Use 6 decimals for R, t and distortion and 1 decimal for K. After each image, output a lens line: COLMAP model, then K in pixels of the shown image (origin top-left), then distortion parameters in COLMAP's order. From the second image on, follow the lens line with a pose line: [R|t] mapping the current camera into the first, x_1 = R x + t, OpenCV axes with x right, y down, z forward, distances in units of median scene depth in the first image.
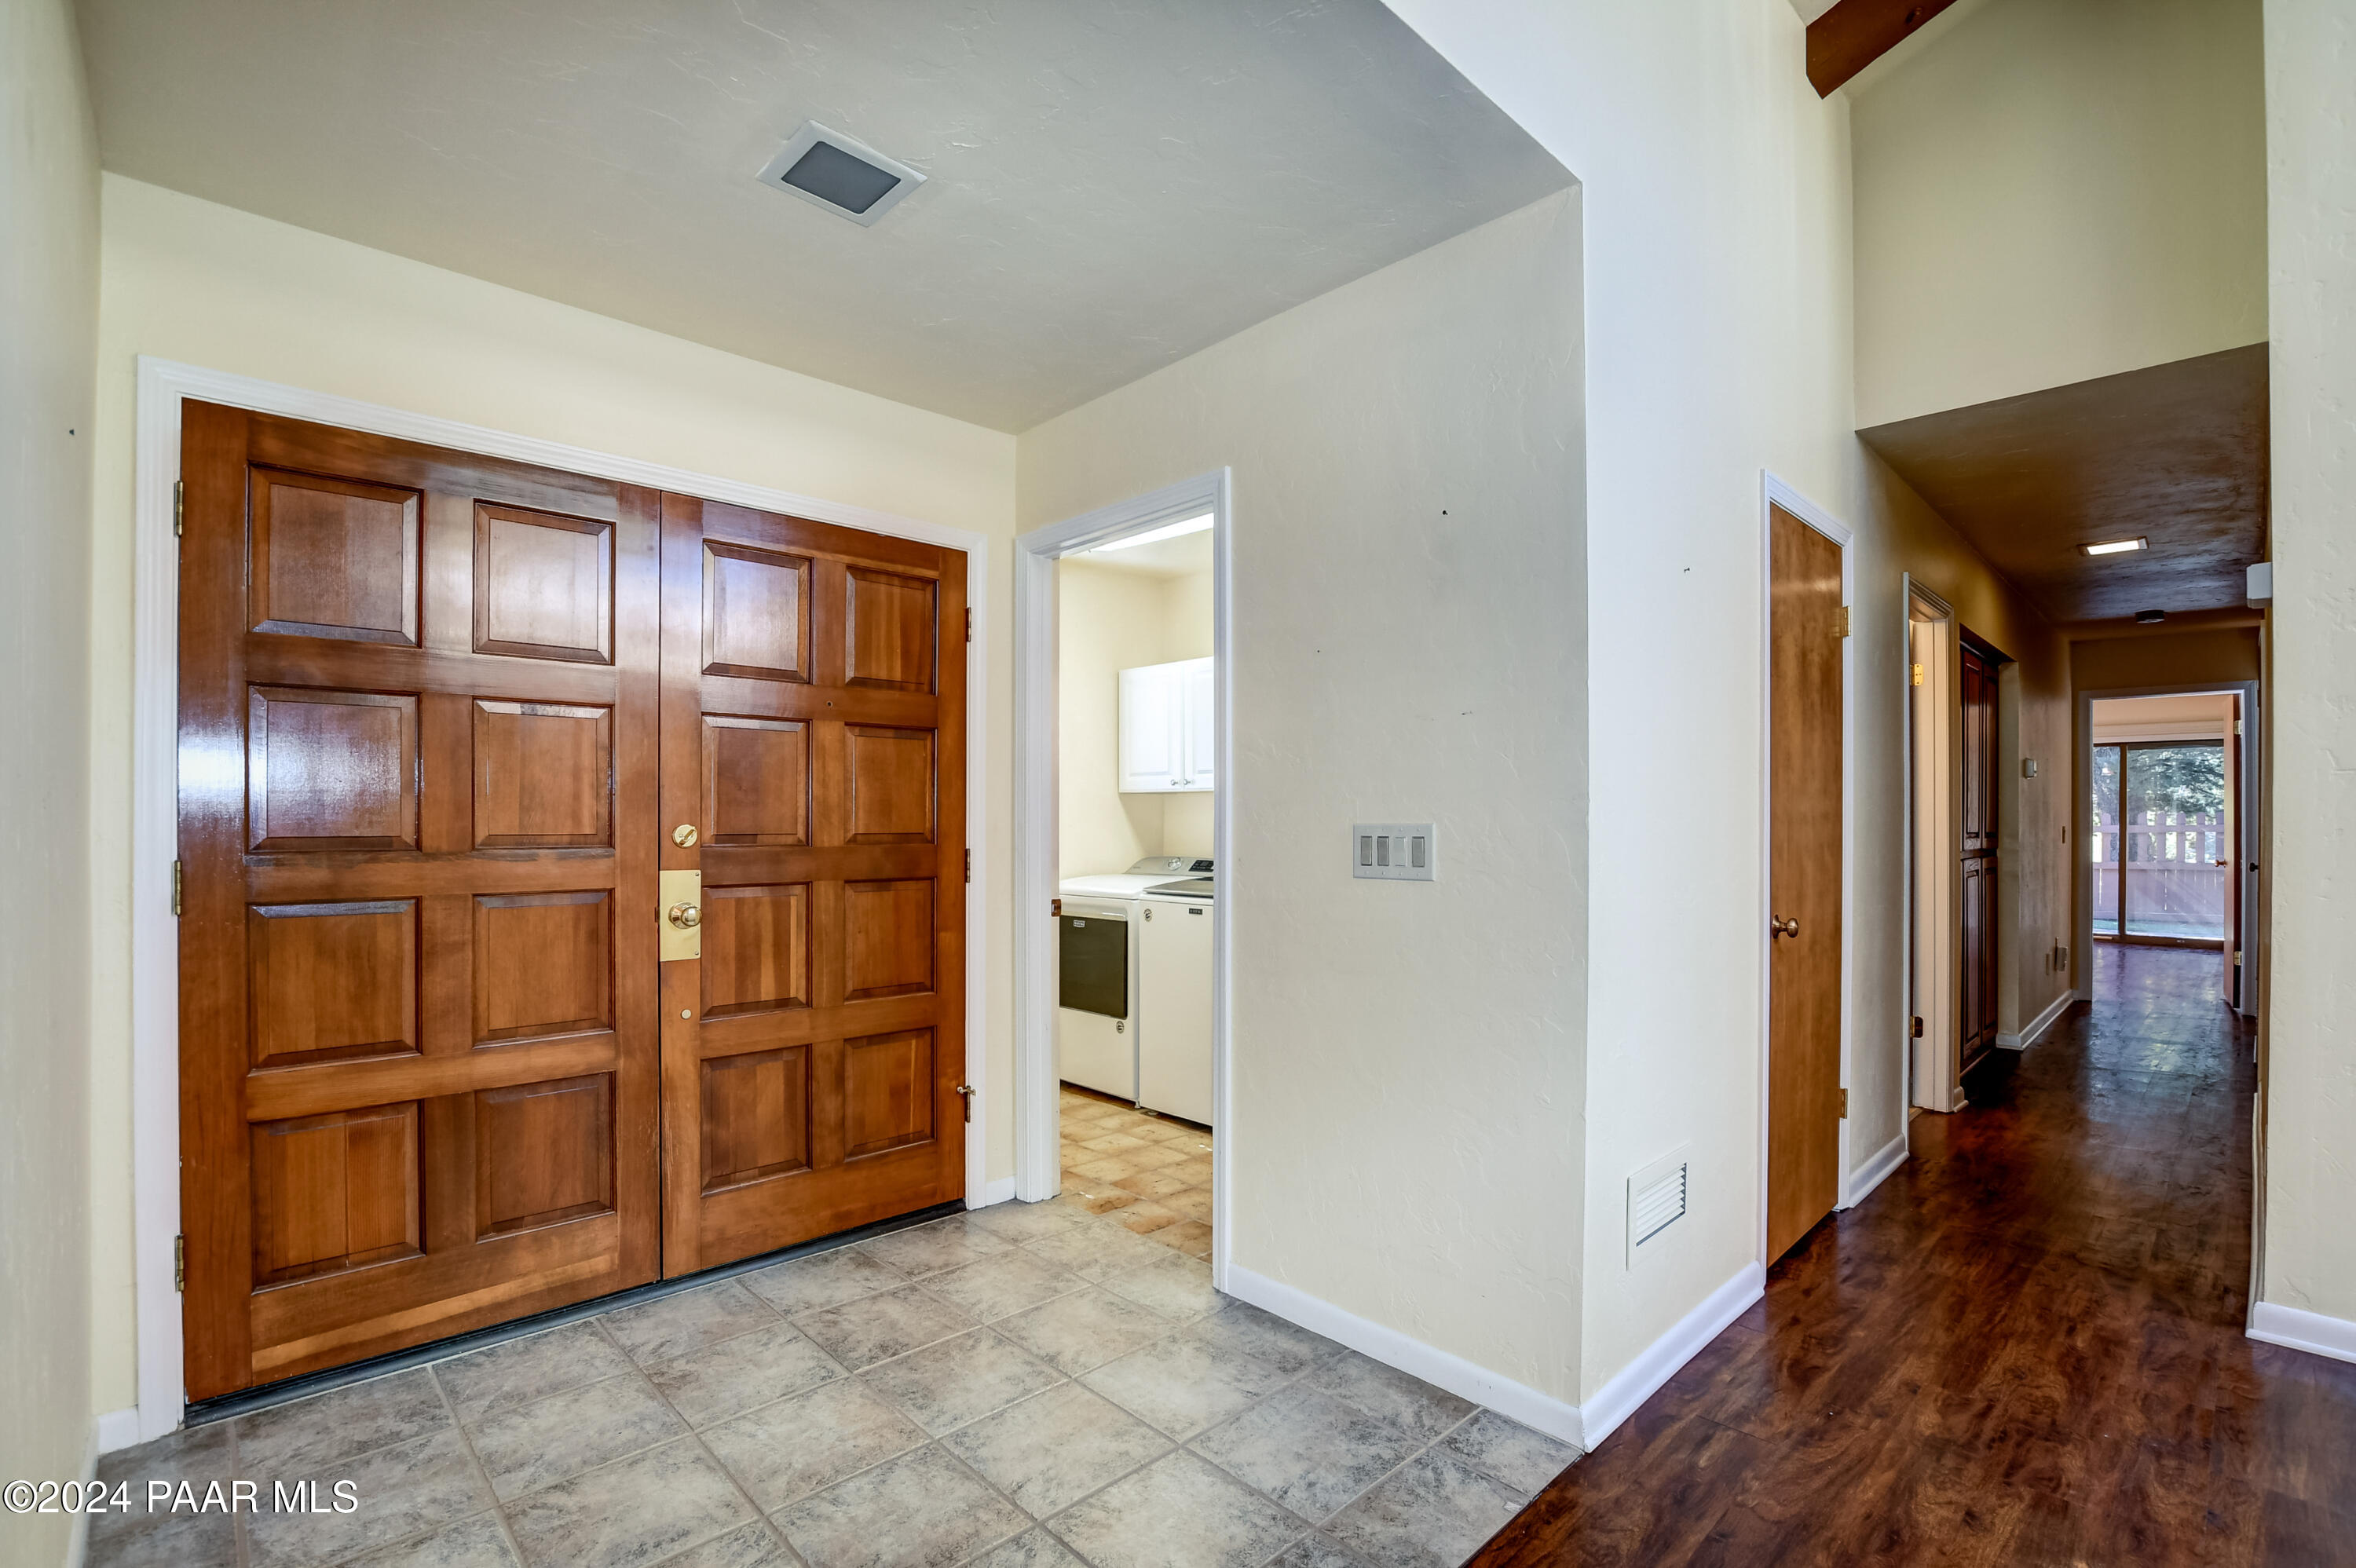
lens RADIAL K [[1077.9, 0, 1175.5], [0, 1077.9, 819.8], [0, 0, 1]] dist [-0.031578, 0.004690]
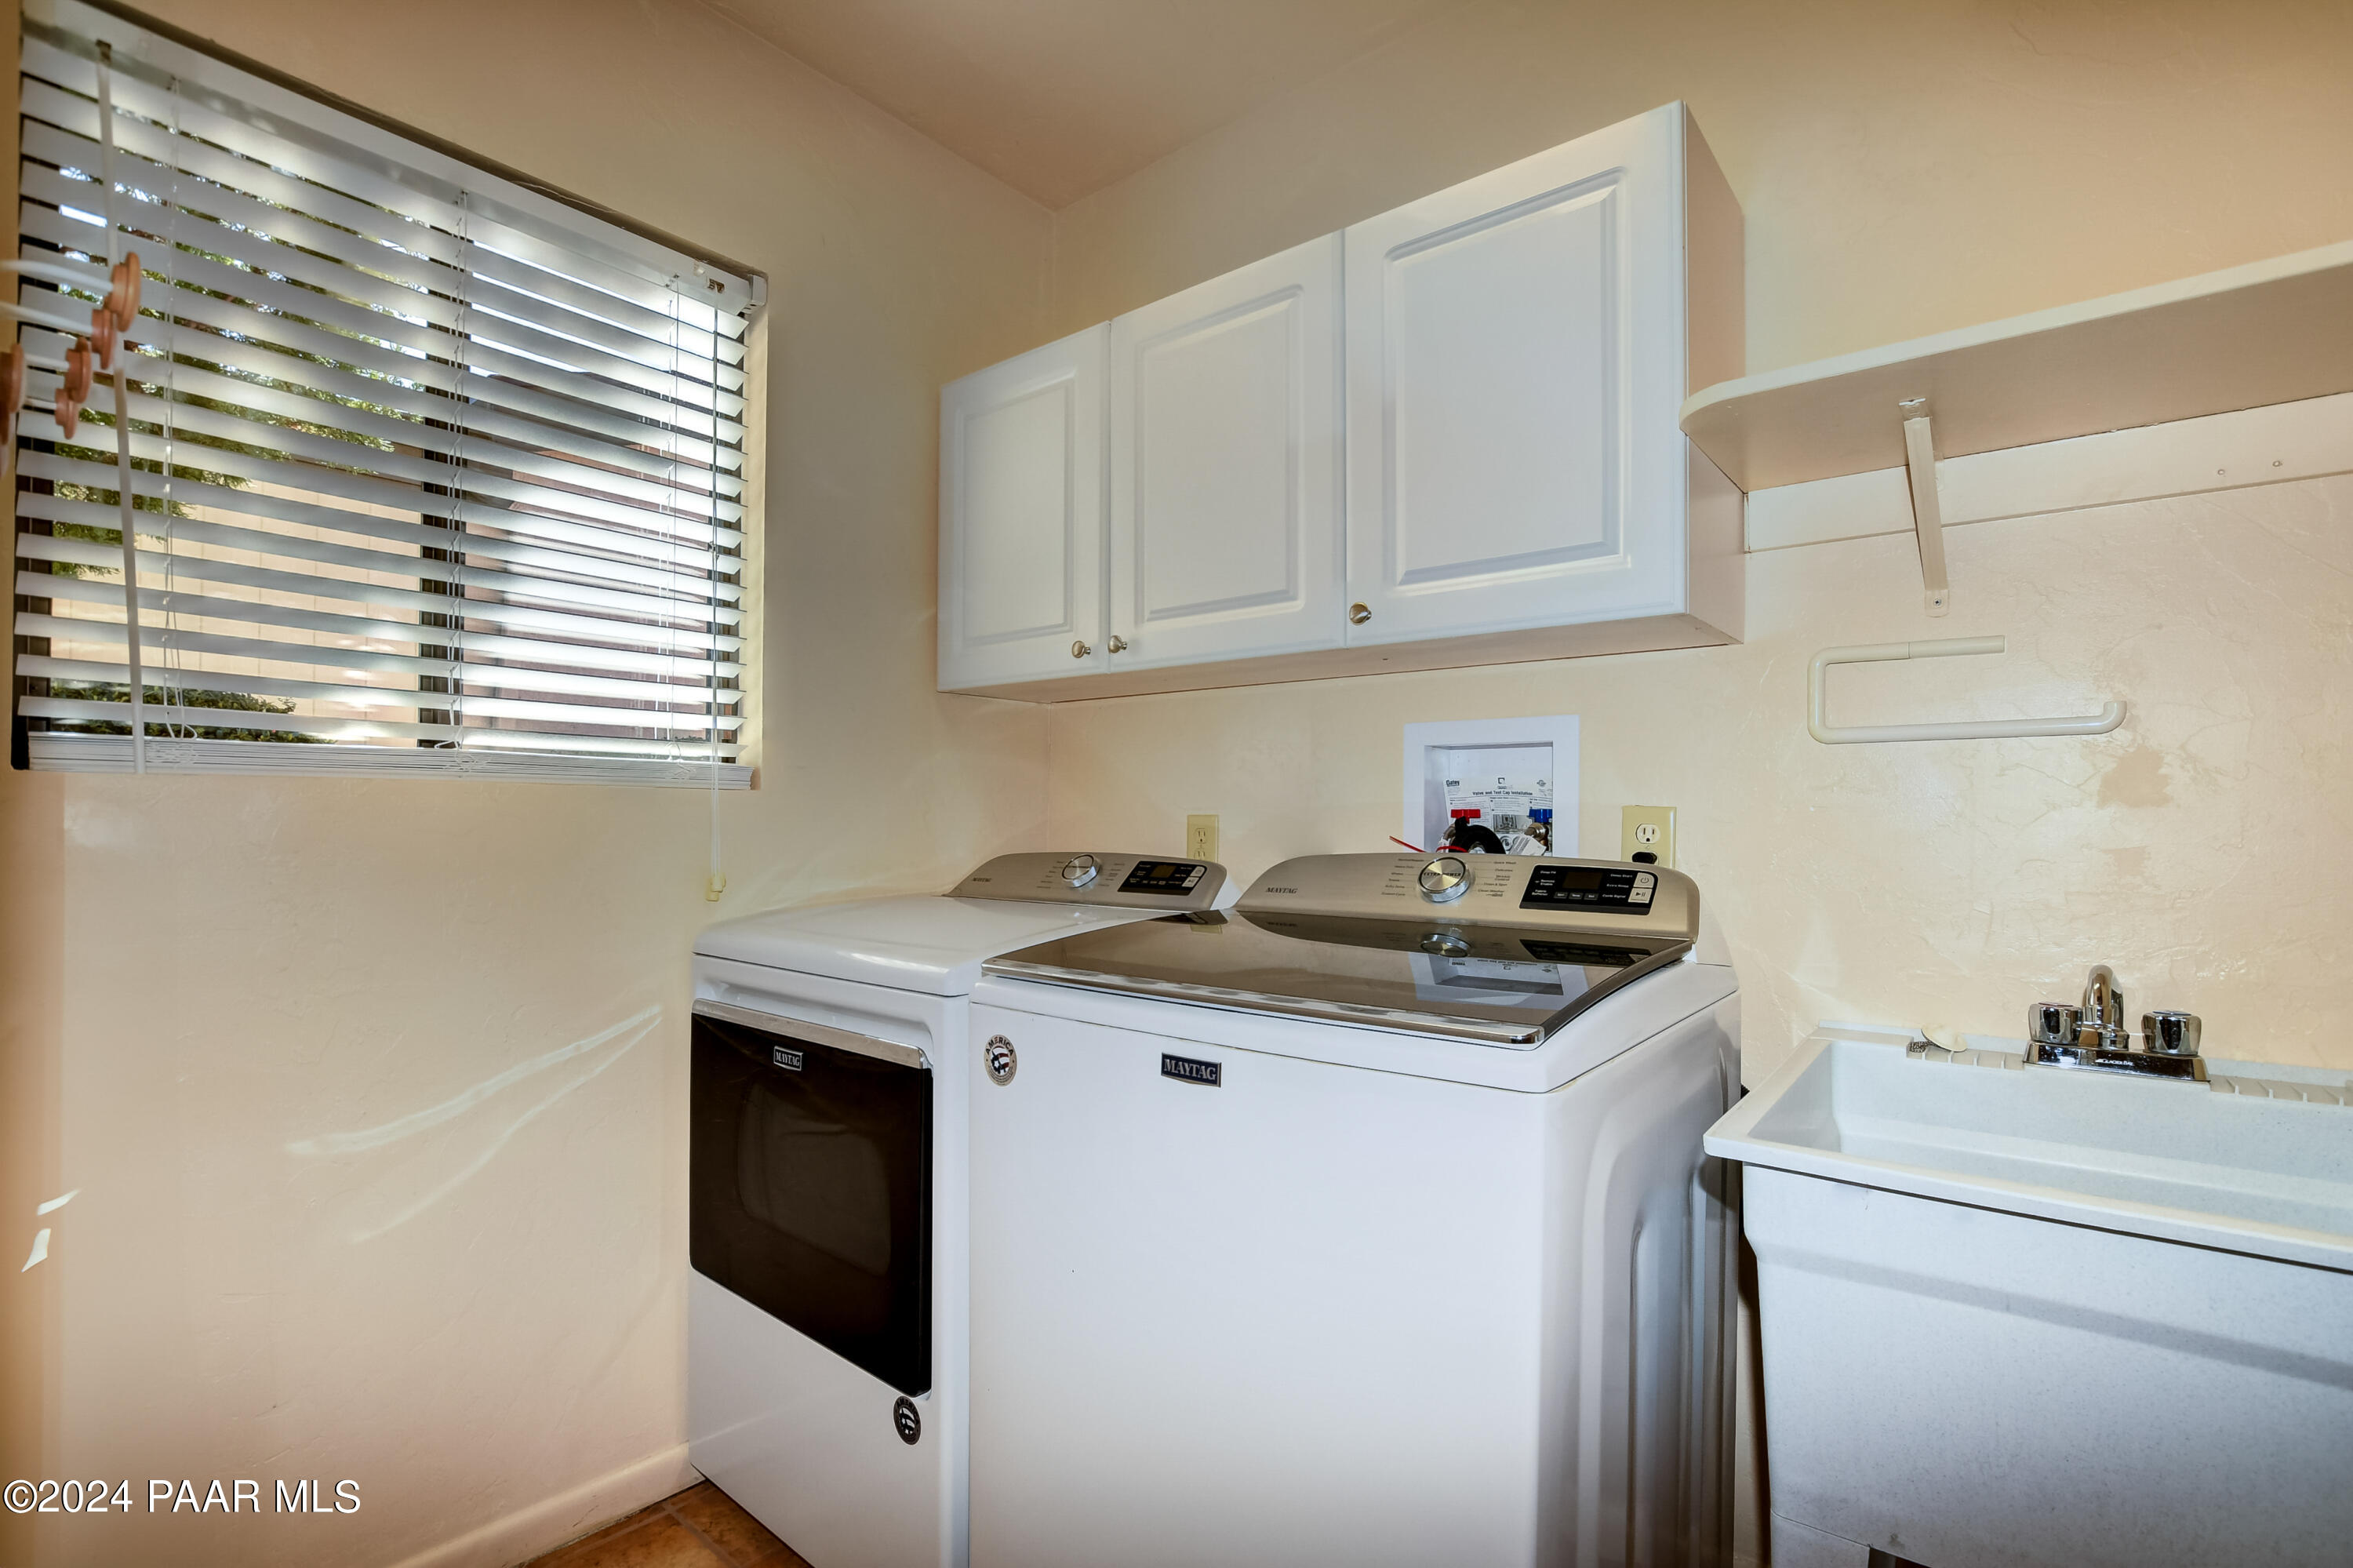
lens RADIAL K [[1076.6, 0, 1174.1], [0, 1076.6, 819.8], [0, 0, 1]] dist [-0.031578, 0.004690]
pose [[0.993214, 0.007155, 0.116077, -0.011764], [-0.006503, 0.999961, -0.005994, 0.025410], [-0.116116, 0.005198, 0.993222, 0.644505]]
